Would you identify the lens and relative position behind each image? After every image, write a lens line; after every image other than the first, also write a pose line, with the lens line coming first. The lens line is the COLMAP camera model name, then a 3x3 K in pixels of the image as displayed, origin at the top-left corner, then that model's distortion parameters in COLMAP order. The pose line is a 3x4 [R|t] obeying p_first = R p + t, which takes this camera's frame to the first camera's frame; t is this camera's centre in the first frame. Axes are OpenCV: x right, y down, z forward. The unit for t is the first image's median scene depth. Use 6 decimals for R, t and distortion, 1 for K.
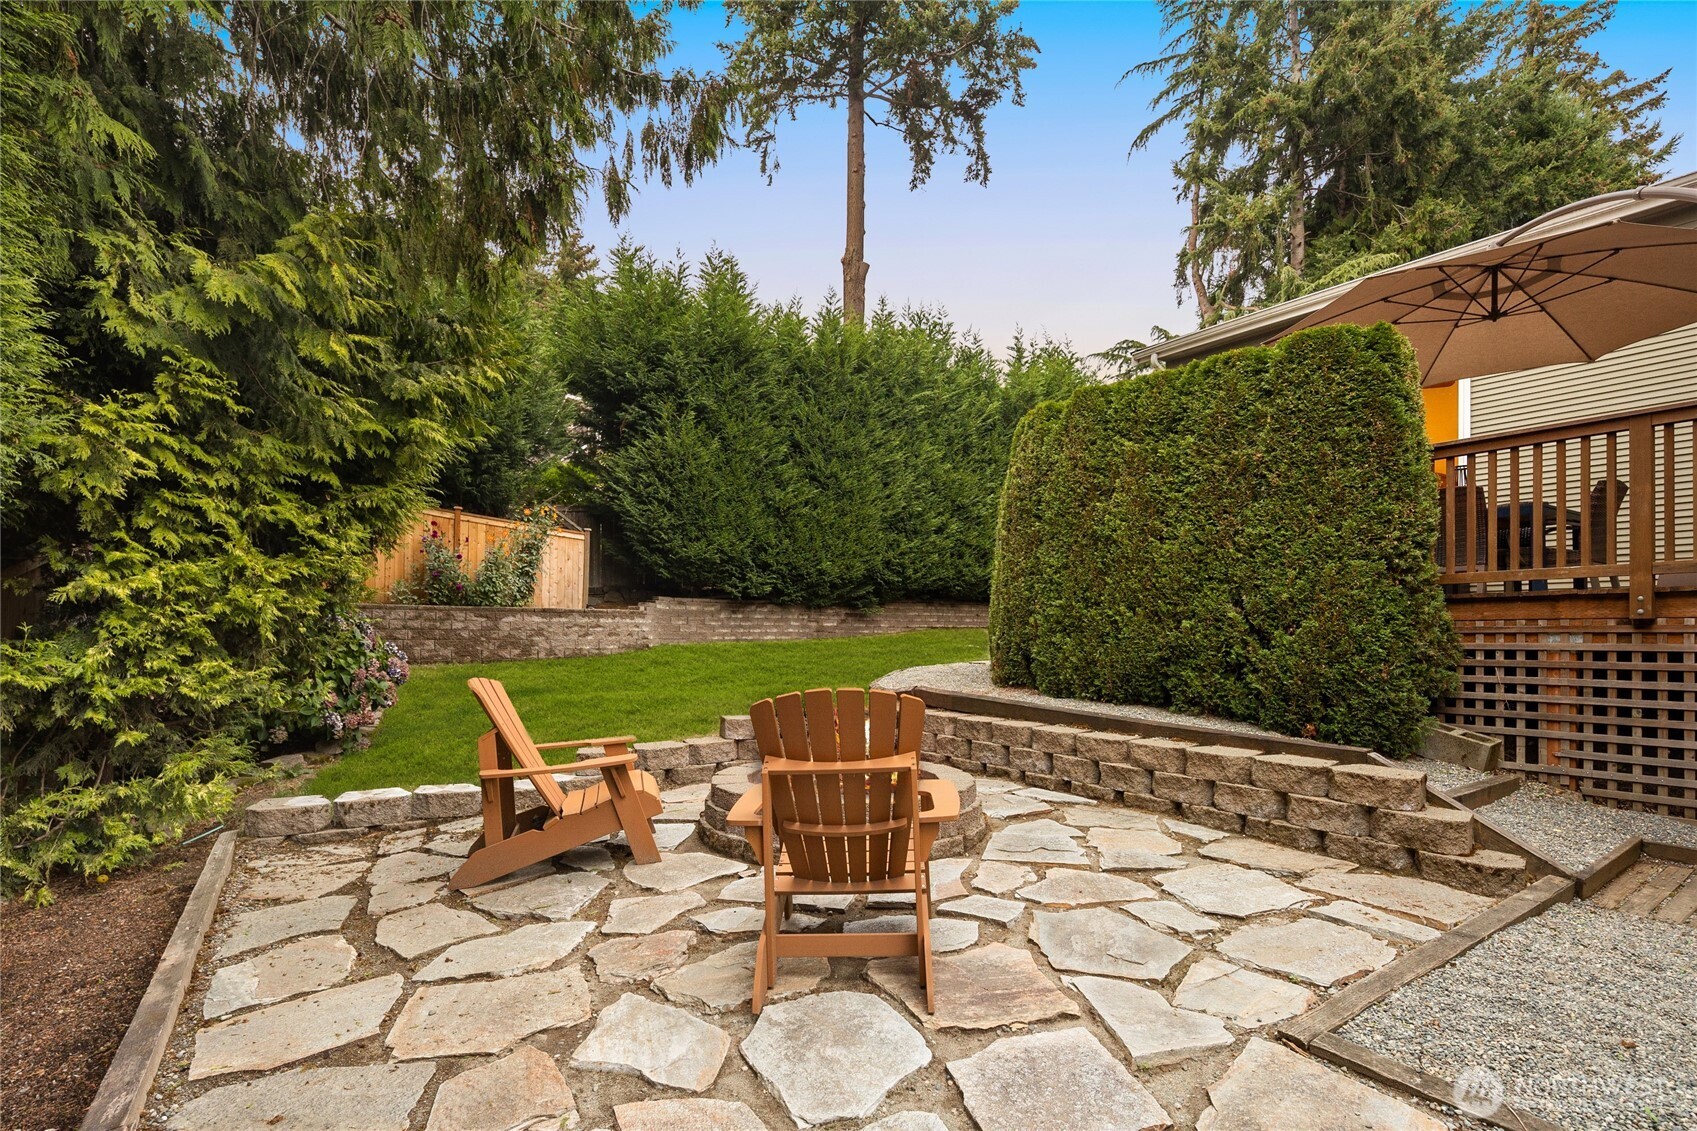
lens RADIAL K [[844.6, 0, 845.4], [0, 844.6, 569.6], [0, 0, 1]] dist [0.001620, -0.000222]
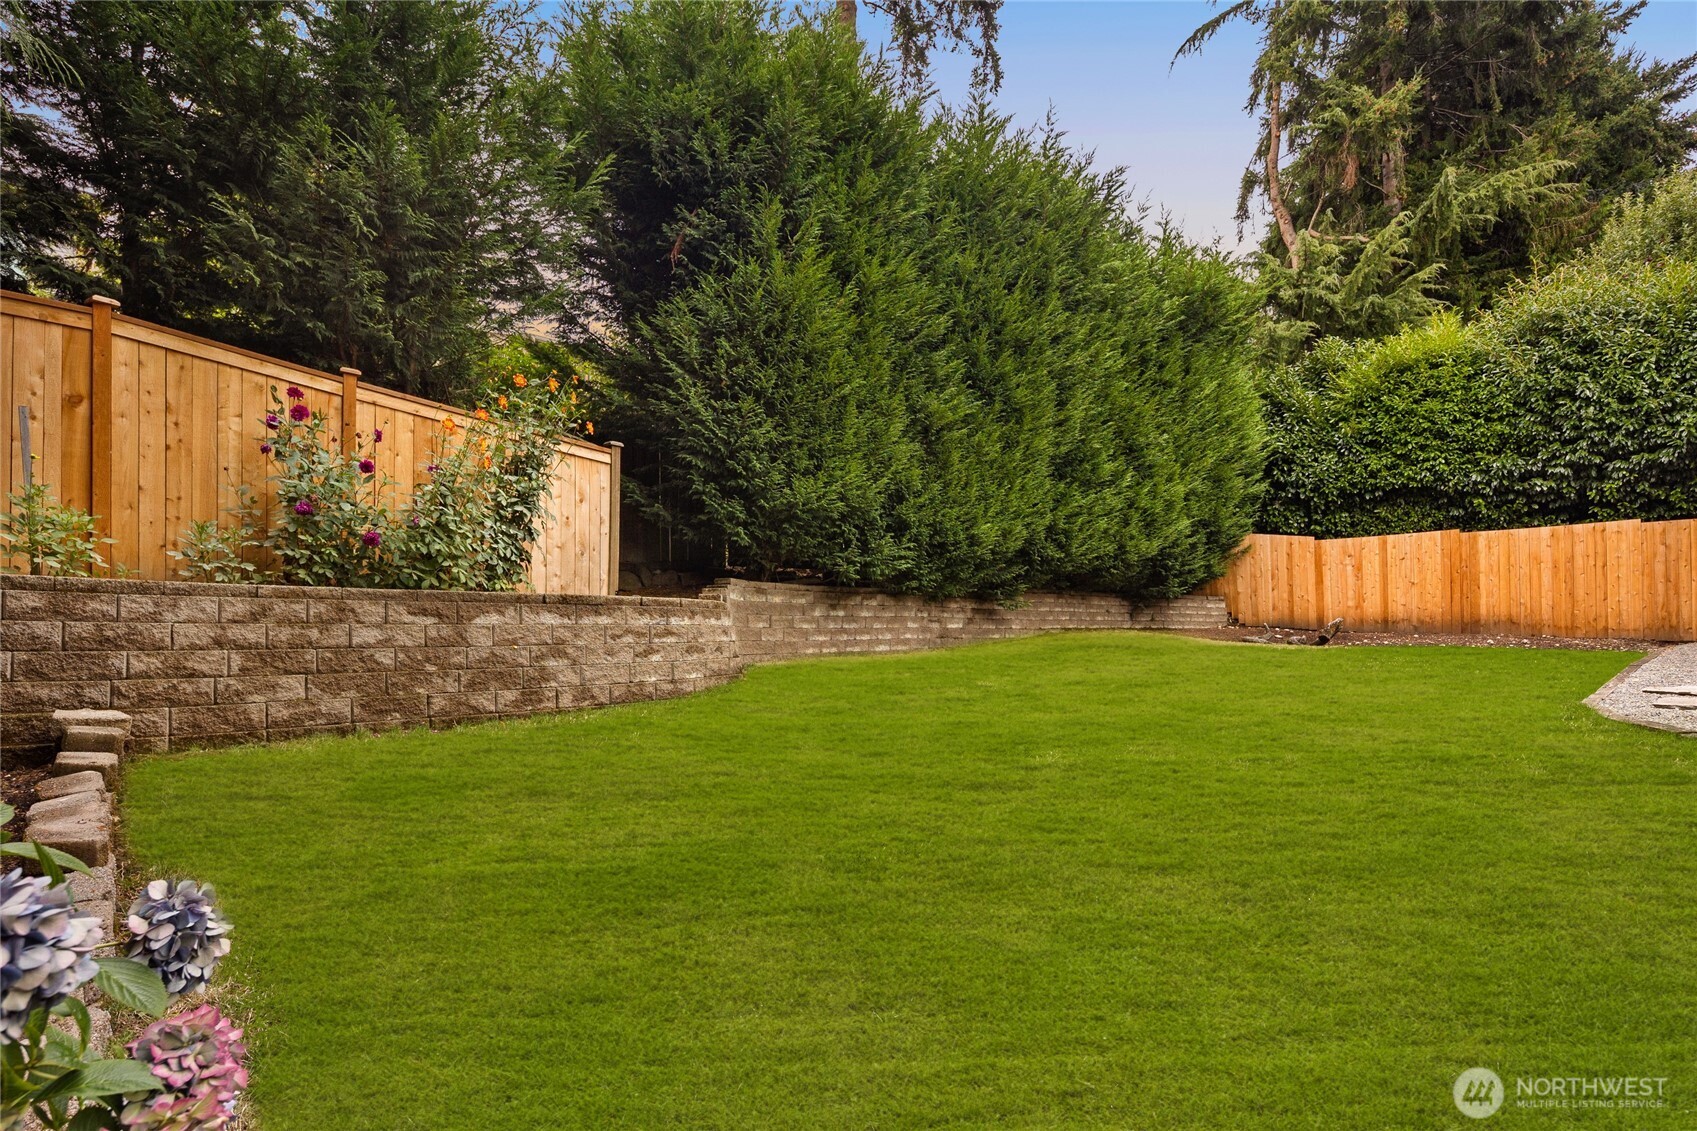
lens RADIAL K [[844.6, 0, 854.1], [0, 844.6, 578.4], [0, 0, 1]] dist [0.001620, -0.000222]
pose [[0.986217, -0.004286, 0.165401, -0.244675], [0.003475, 0.999980, 0.005193, 0.030935], [-0.165420, -0.004547, 0.986213, 0.467114]]
